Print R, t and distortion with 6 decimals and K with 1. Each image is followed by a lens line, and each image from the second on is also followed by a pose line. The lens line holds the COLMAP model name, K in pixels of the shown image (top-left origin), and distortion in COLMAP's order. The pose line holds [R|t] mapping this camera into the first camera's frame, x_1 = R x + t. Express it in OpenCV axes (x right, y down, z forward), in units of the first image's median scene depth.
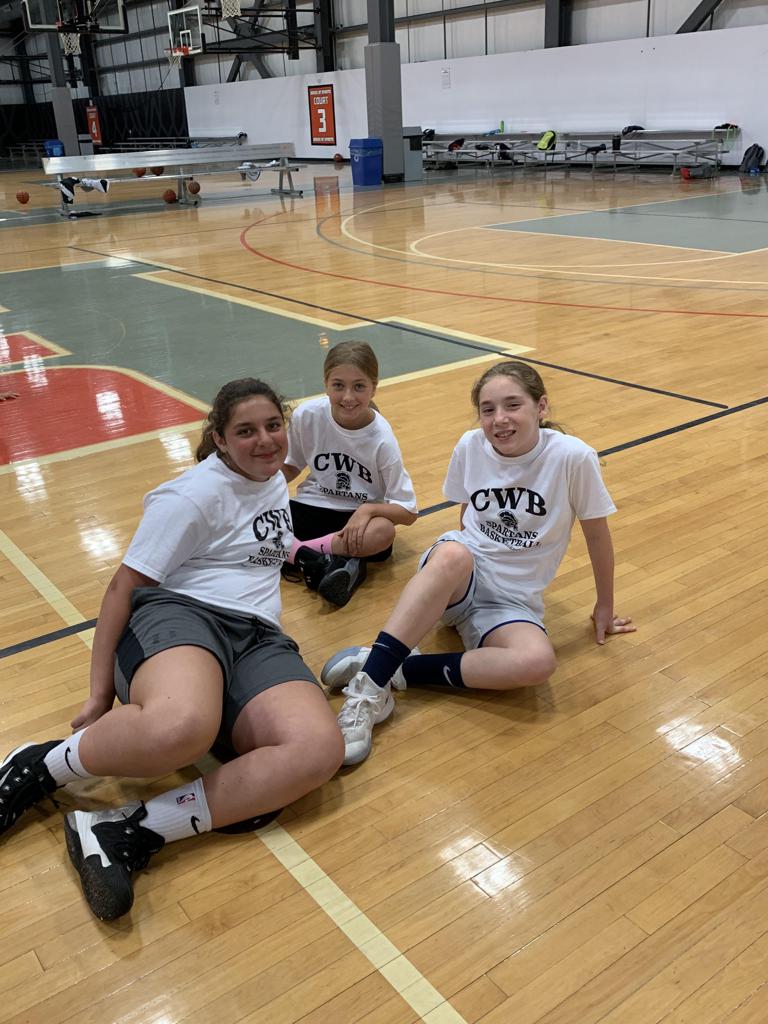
lens RADIAL K [[947.2, 0, 384.2], [0, 947.2, 509.9], [0, 0, 1]] dist [-0.000764, 0.000000]
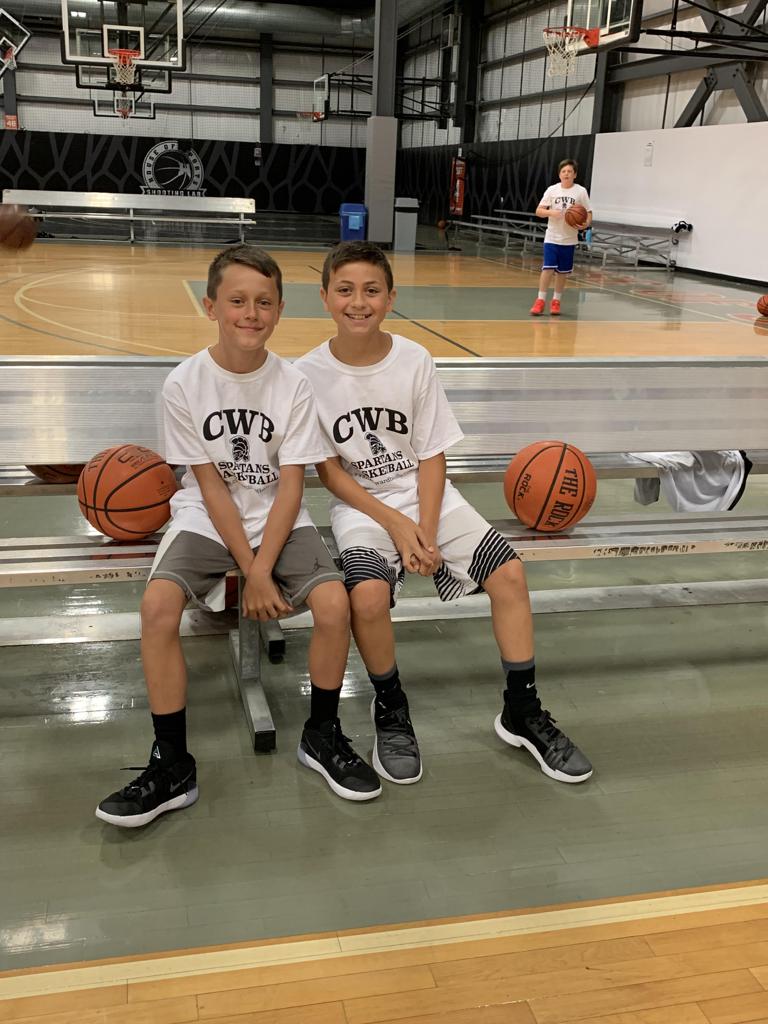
lens RADIAL K [[1058.7, 0, 388.0], [0, 1058.7, 513.0], [0, 0, 1]] dist [-0.009754, 0.000000]
pose [[0.917330, 0.193215, -0.348100, -0.058846], [-0.224966, 0.972934, -0.052808, -0.156063], [0.328475, 0.126753, 0.935969, 0.376158]]
